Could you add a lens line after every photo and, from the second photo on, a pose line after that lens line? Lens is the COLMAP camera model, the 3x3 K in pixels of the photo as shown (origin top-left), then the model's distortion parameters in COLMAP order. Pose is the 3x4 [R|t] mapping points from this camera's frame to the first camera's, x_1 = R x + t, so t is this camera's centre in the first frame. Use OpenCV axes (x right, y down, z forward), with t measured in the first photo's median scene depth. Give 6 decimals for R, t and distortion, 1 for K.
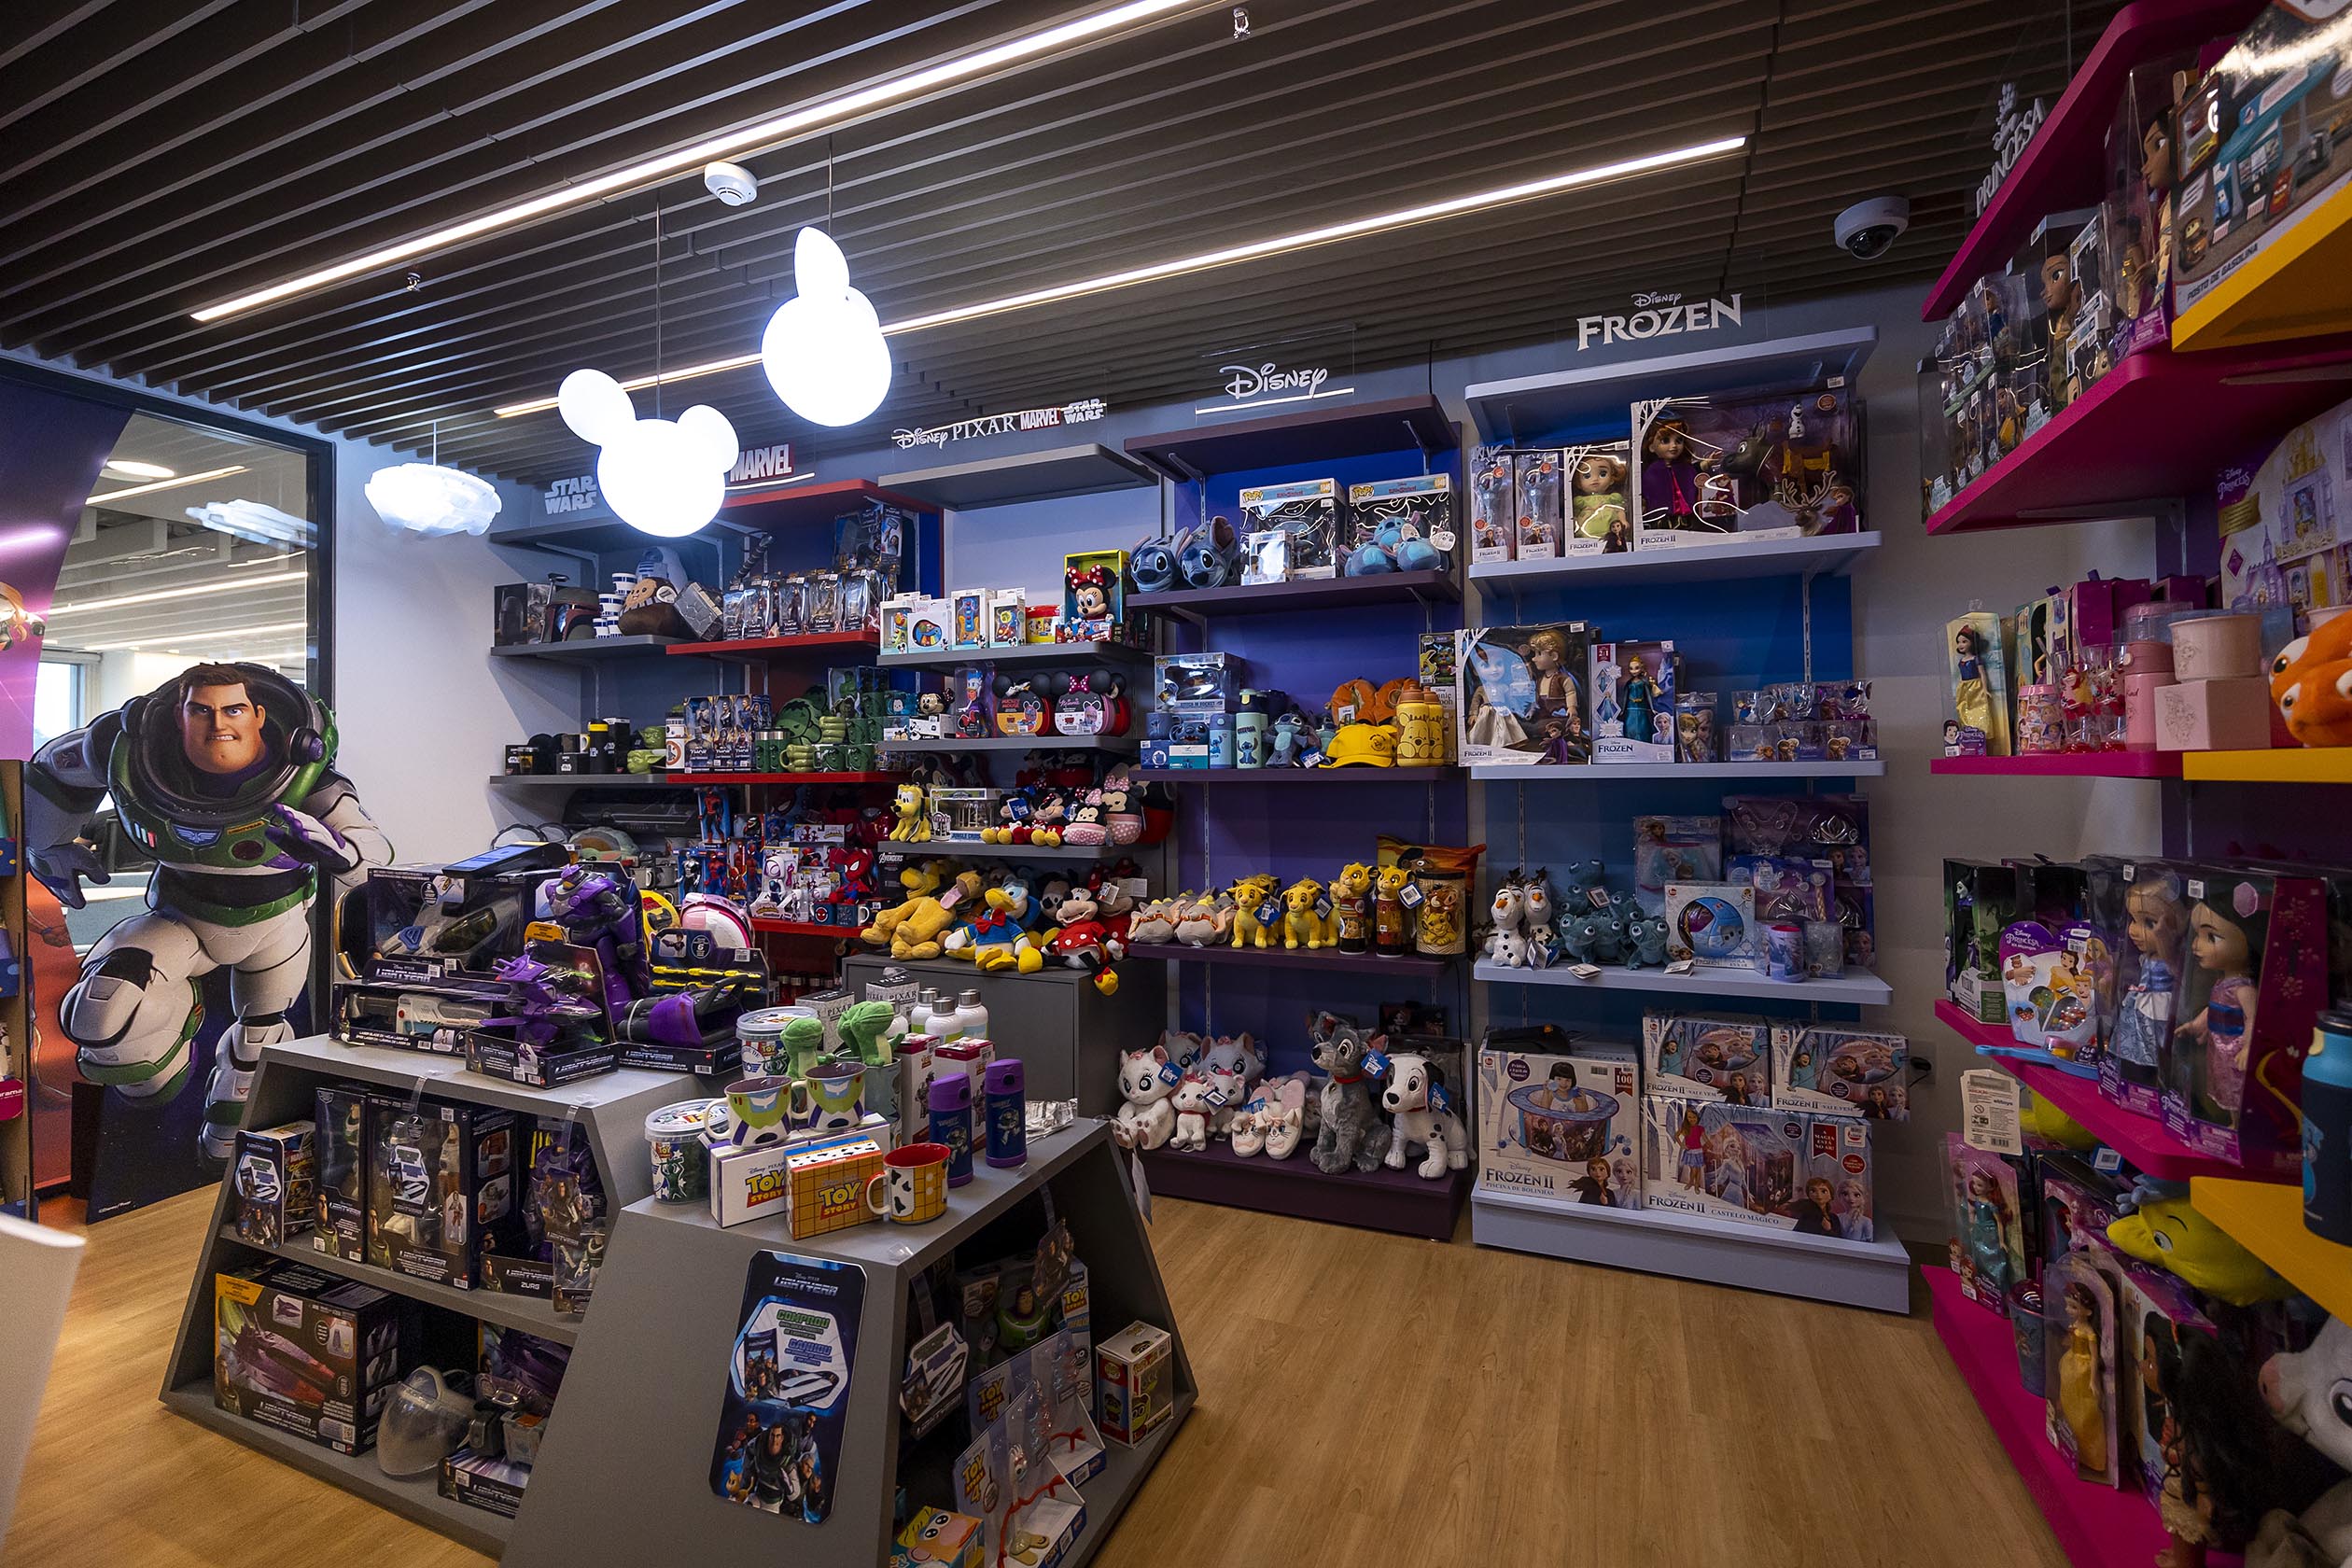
lens RADIAL K [[1021.4, 0, 1179.0], [0, 1021.4, 772.6], [0, 0, 1]] dist [-0.000121, -0.000019]
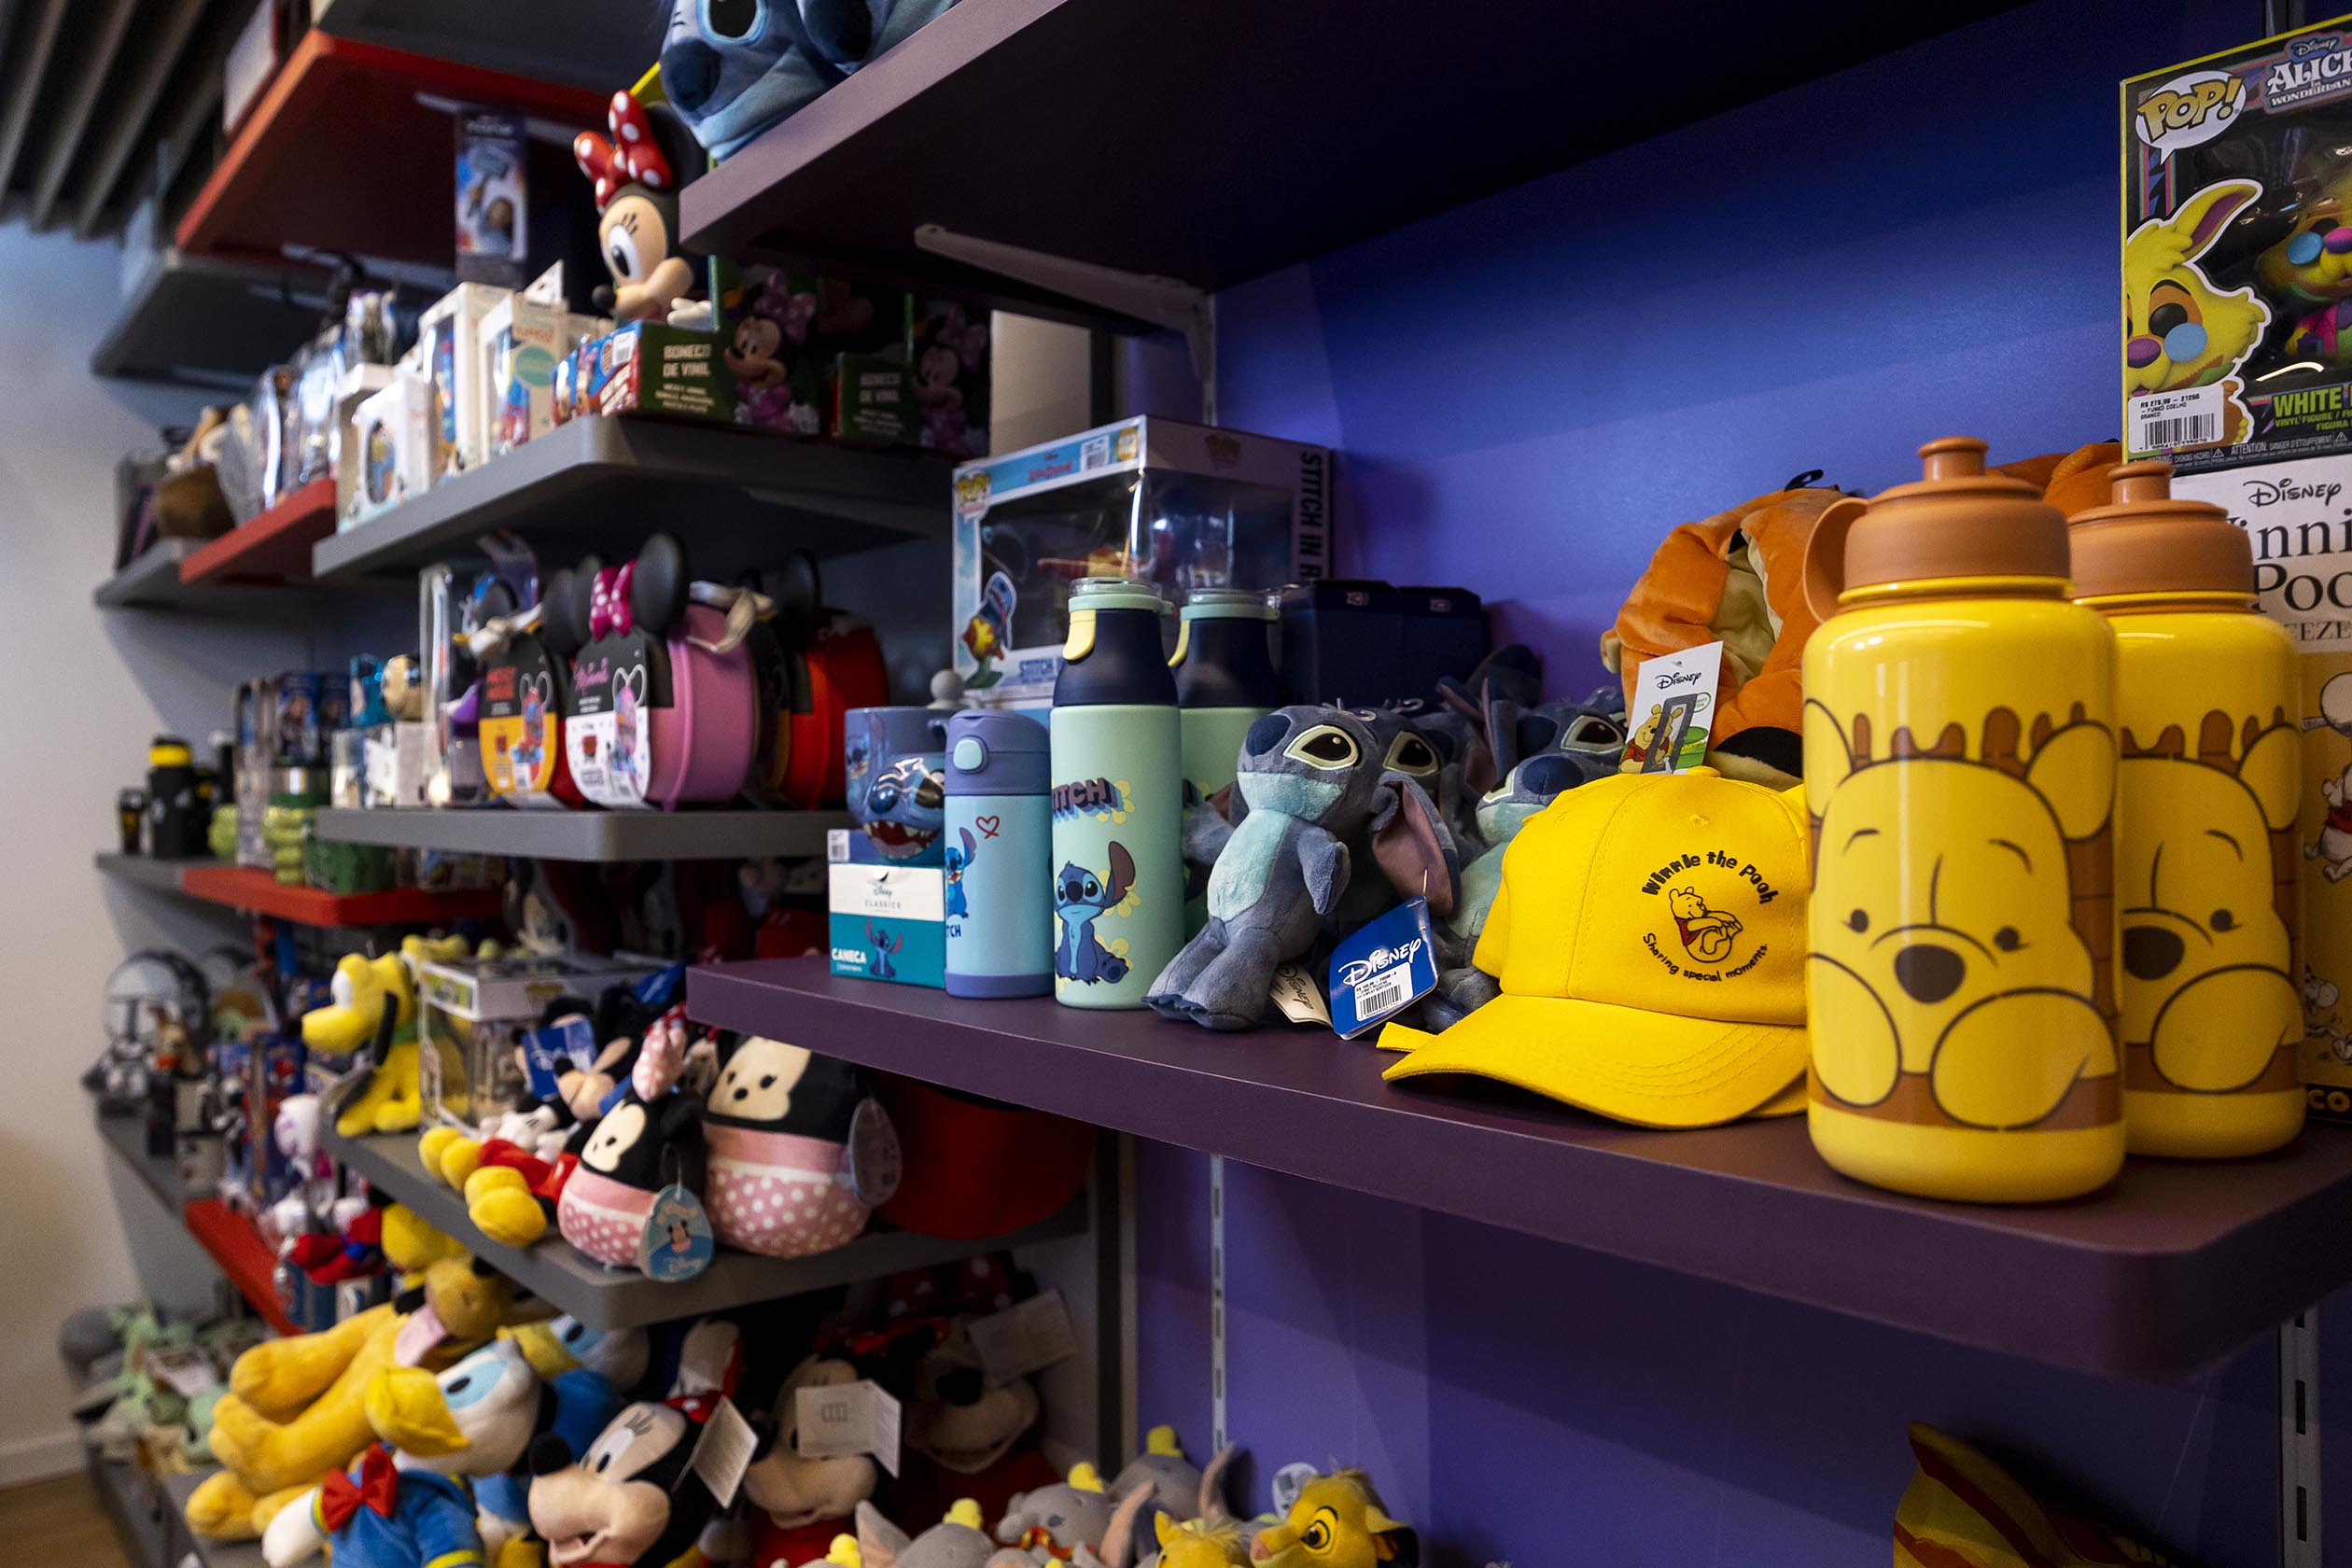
lens RADIAL K [[1683.3, 0, 1178.4], [0, 1683.3, 785.1], [0, 0, 1]] dist [-0.006068, -0.000804]
pose [[0.888497, 0.001915, -0.458879, 0.220487], [-0.001699, 0.999998, 0.000883, -0.044008], [0.458880, -0.000005, 0.888498, 0.730622]]
